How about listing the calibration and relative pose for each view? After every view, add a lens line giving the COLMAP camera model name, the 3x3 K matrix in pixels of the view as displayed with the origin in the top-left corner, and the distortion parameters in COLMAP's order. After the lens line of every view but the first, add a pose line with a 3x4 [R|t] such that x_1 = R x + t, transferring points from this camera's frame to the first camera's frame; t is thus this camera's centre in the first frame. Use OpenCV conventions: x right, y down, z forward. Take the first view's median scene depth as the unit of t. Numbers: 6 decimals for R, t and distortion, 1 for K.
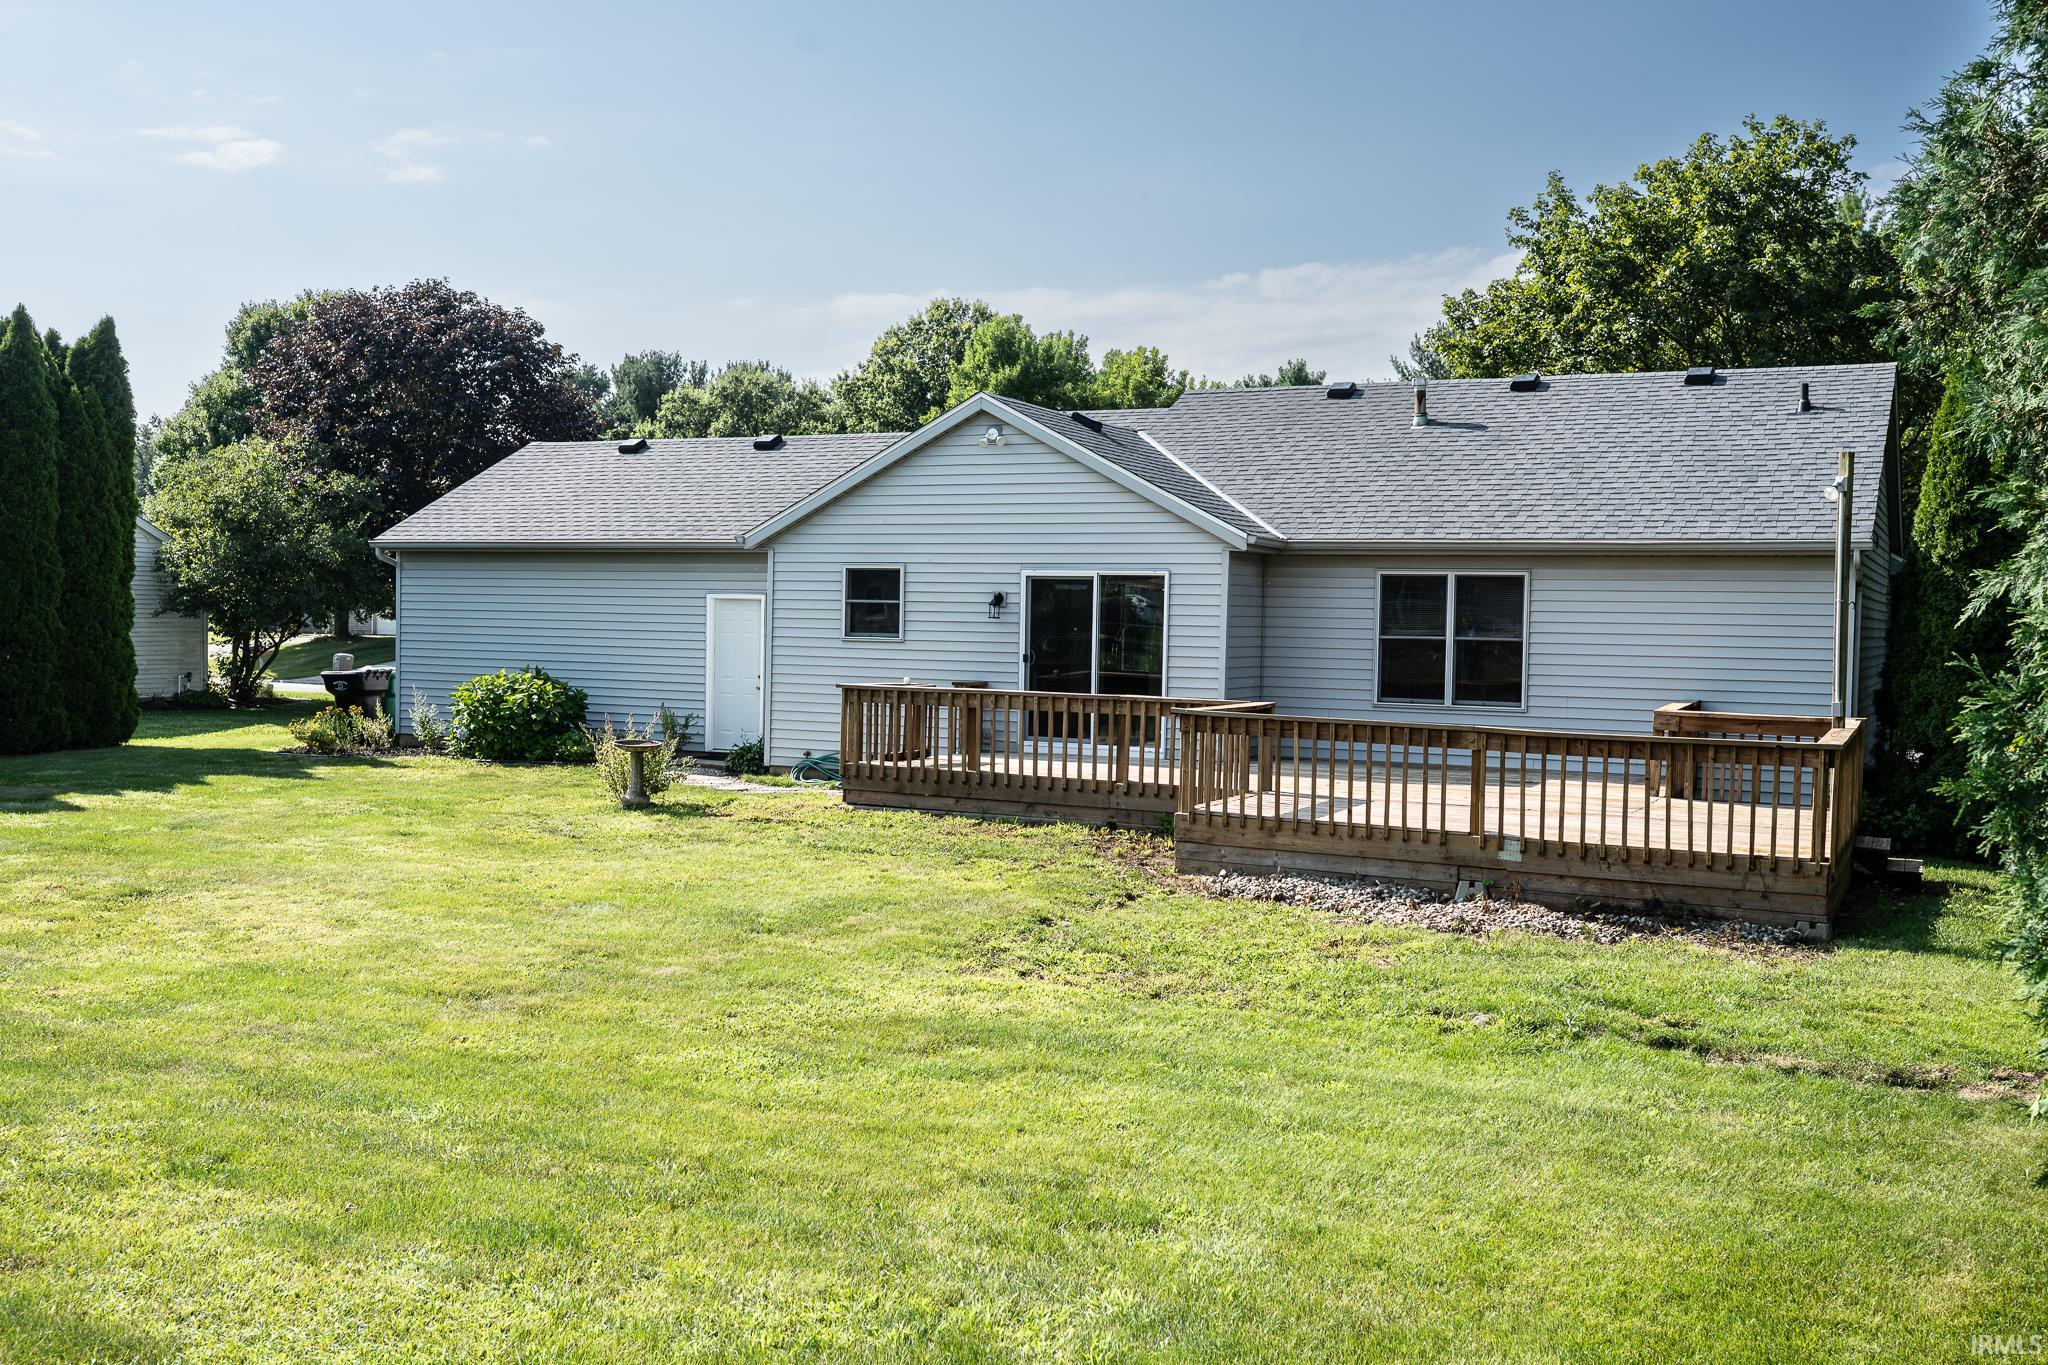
lens RADIAL K [[1886.4, 0, 1024.0], [0, 1886.4, 682.5], [0, 0, 1]] dist [-0.007892, 0.001248]
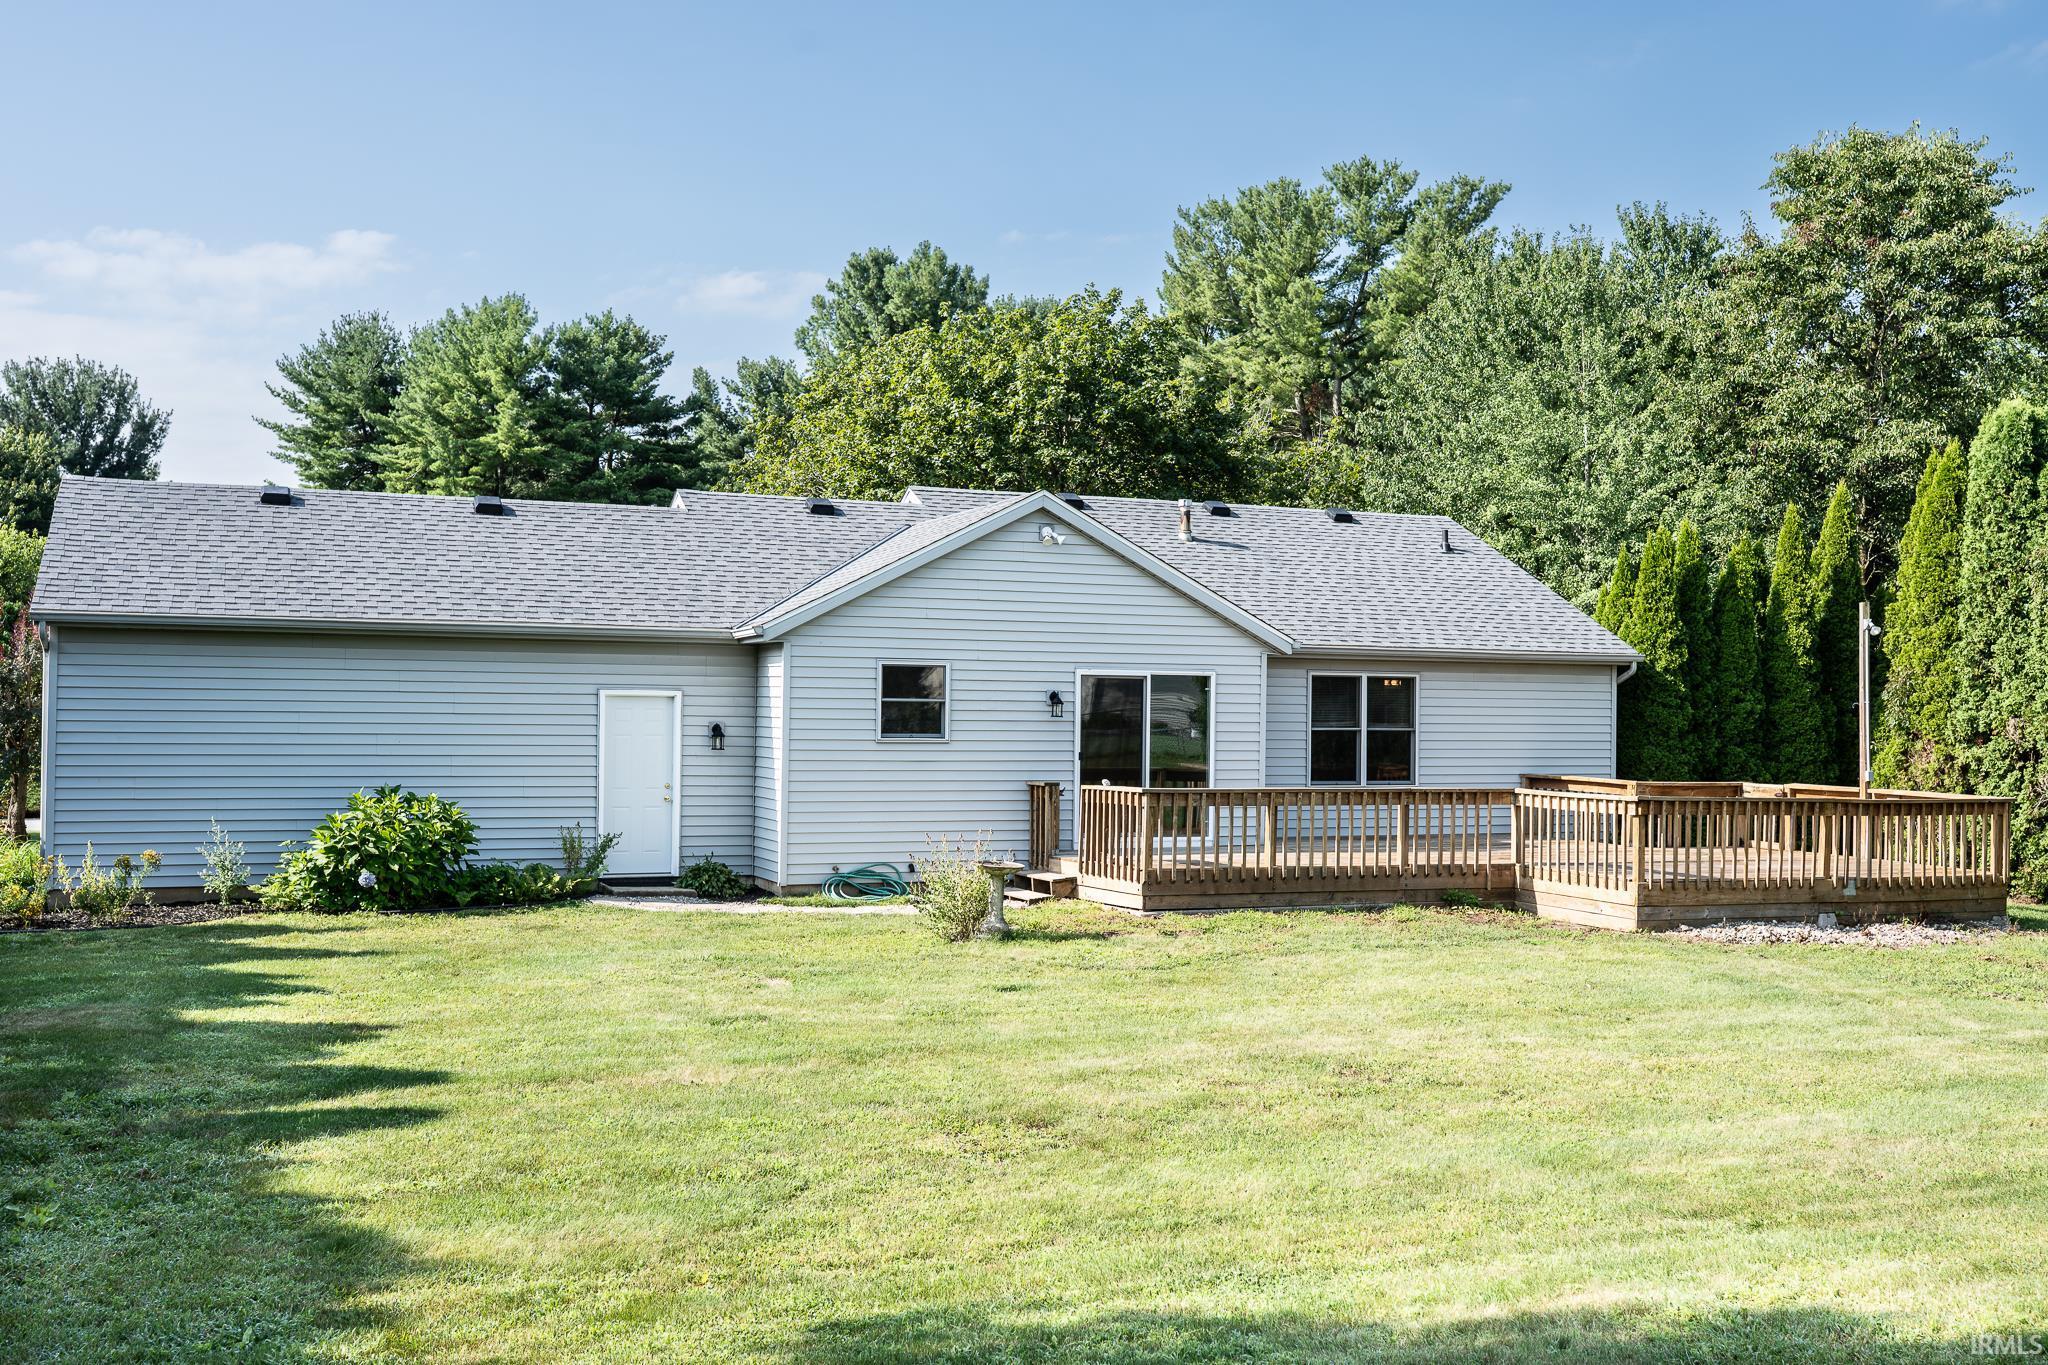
lens RADIAL K [[1886.4, 0, 1024.0], [0, 1886.4, 682.5], [0, 0, 1]] dist [-0.007892, 0.001248]
pose [[0.675278, -0.000438, 0.737563, -0.778359], [0.026975, 0.999345, -0.024103, -0.029271], [-0.737069, 0.036172, 0.674848, 0.344039]]
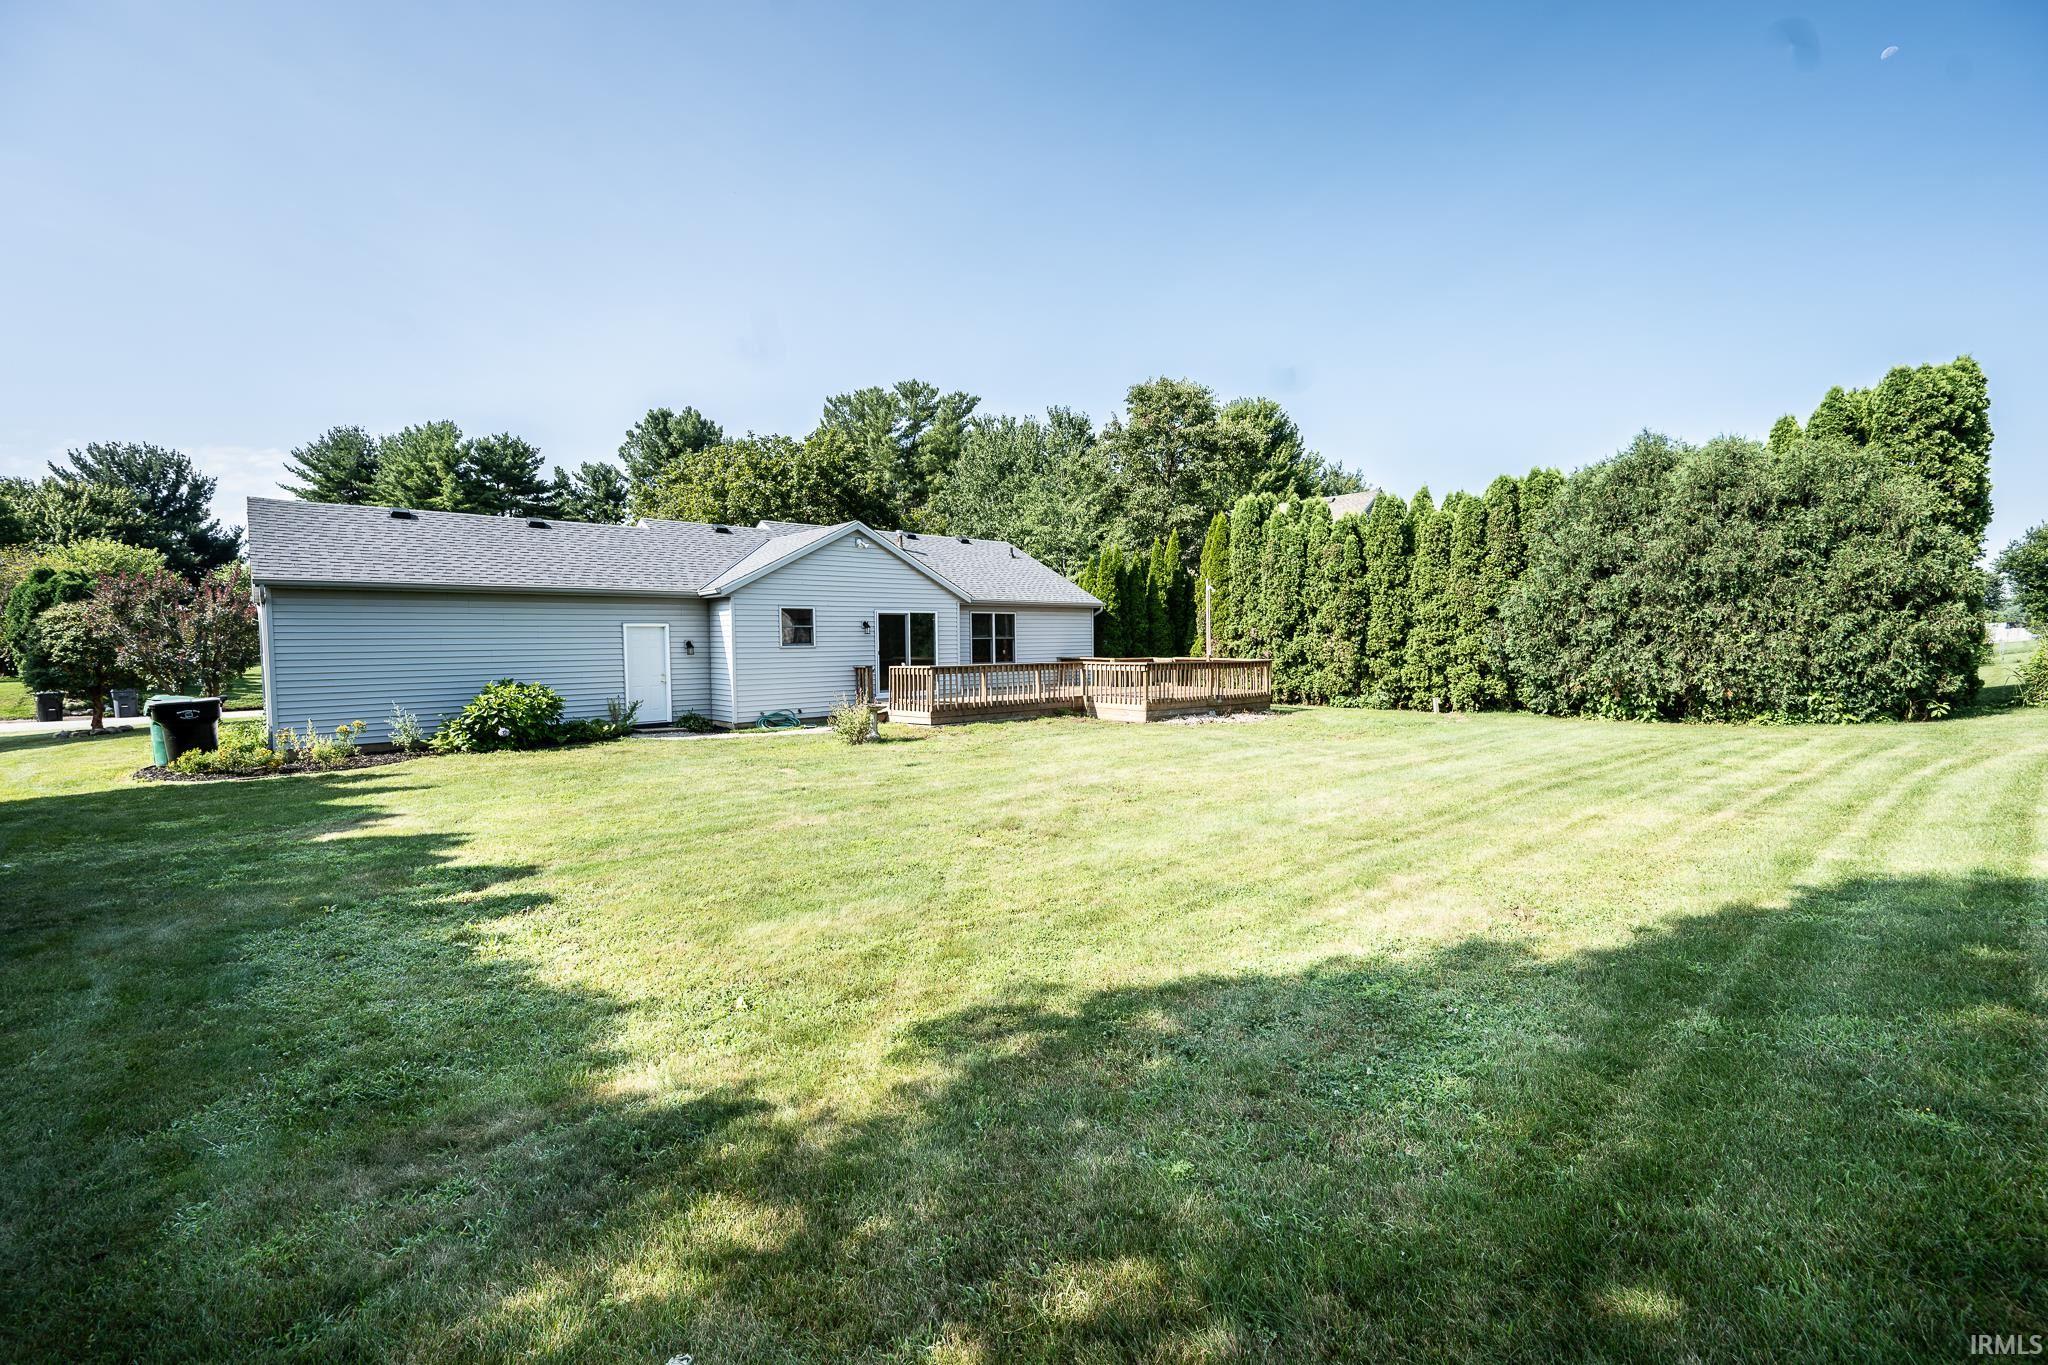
lens RADIAL K [[846.5, 0, 1022.5], [0, 846.5, 685.7], [0, 0, 1]] dist [-0.007262, -0.000206]
pose [[0.384272, -0.073066, 0.920324, -0.806730], [0.049998, 0.997047, 0.058282, -0.023826], [-0.921865, 0.023618, 0.386790, 0.505433]]
